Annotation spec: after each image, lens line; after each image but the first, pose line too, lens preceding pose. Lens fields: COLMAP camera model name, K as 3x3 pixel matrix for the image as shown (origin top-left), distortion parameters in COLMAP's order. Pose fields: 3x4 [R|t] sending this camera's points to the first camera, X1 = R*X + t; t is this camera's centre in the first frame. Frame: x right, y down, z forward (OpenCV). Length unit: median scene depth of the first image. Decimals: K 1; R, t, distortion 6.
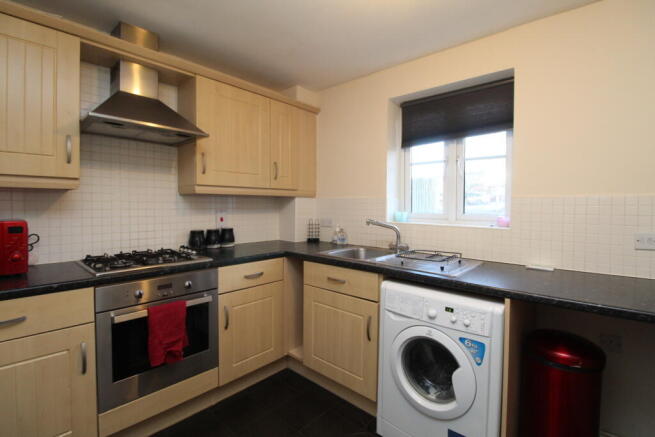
lens RADIAL K [[304.7, 0, 330.2], [0, 304.7, 212.4], [0, 0, 1]] dist [-0.001016, -0.011690]
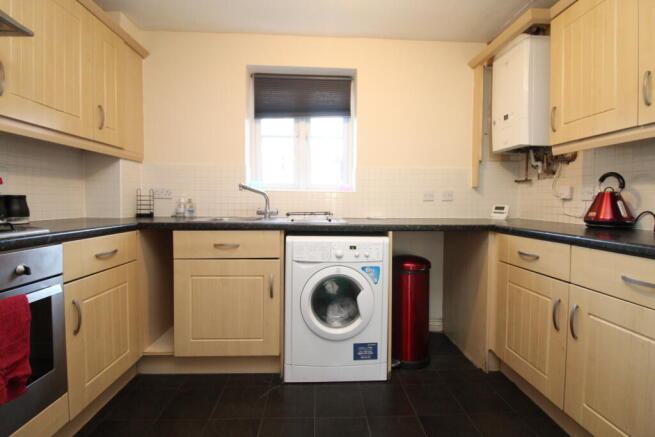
lens RADIAL K [[304.7, 0, 330.2], [0, 304.7, 212.4], [0, 0, 1]] dist [-0.001016, -0.011690]
pose [[0.711538, -0.026660, 0.702142, -0.370880], [0.014416, 0.999623, 0.023346, 0.099311], [-0.702500, -0.006489, 0.711654, 0.122980]]
